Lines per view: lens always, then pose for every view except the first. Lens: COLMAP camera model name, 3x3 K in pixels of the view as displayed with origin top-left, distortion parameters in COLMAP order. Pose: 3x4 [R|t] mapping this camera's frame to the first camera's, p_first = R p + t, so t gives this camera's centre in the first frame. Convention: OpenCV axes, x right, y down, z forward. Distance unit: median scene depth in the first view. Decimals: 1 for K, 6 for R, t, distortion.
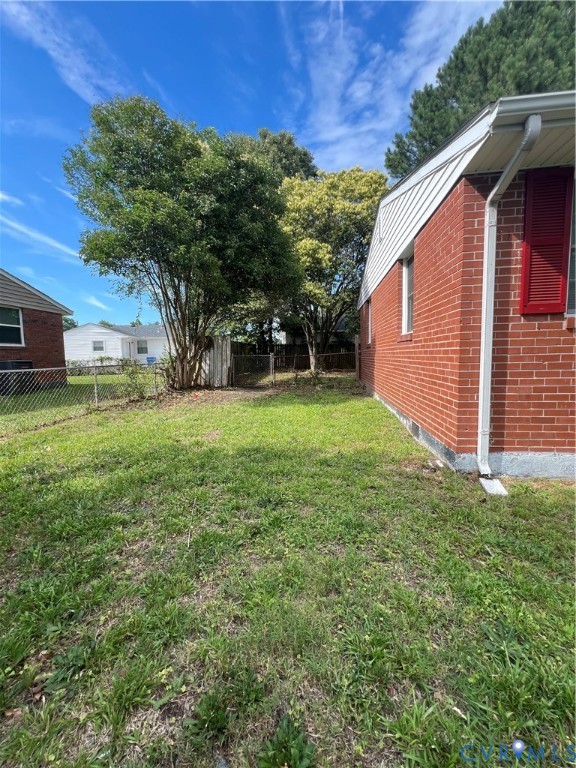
lens RADIAL K [[307.4, 0, 287.3], [0, 307.4, 384.5], [0, 0, 1]] dist [-0.003830, 0.001095]
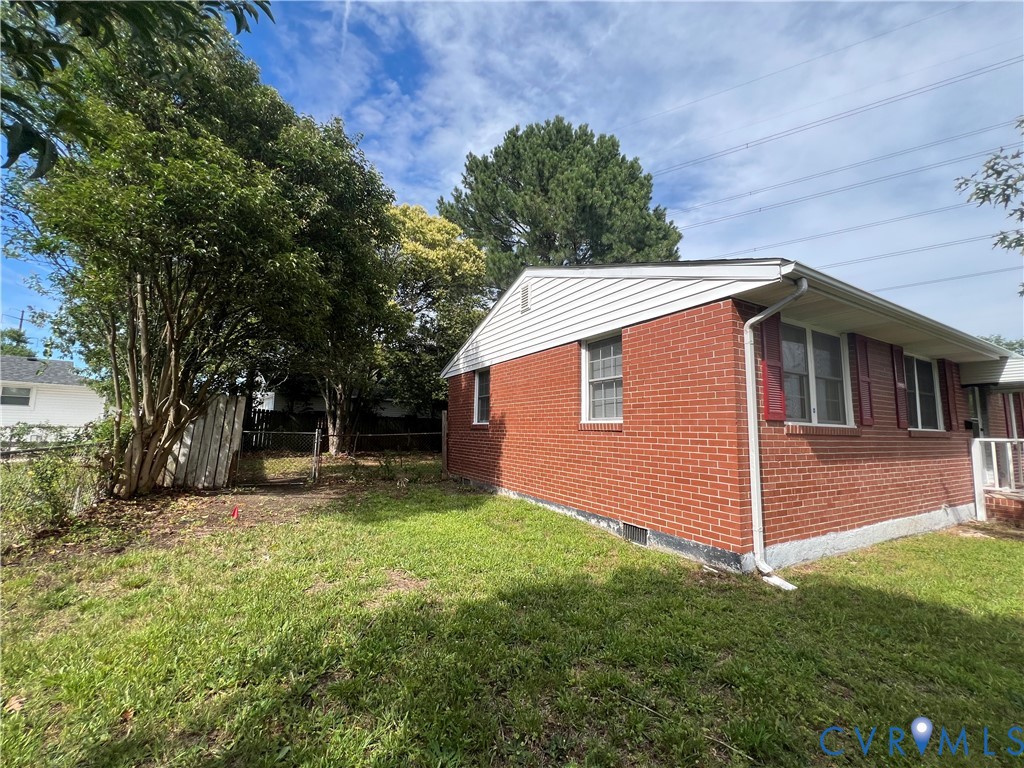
lens RADIAL K [[409.9, 0, 511.5], [0, 409.9, 382.3], [0, 0, 1]] dist [-0.003830, 0.001095]
pose [[0.805772, 0.104679, 0.582901, -0.259943], [0.019686, 0.978976, -0.203021, -0.019771], [-0.591898, 0.175064, 0.786771, 0.090270]]
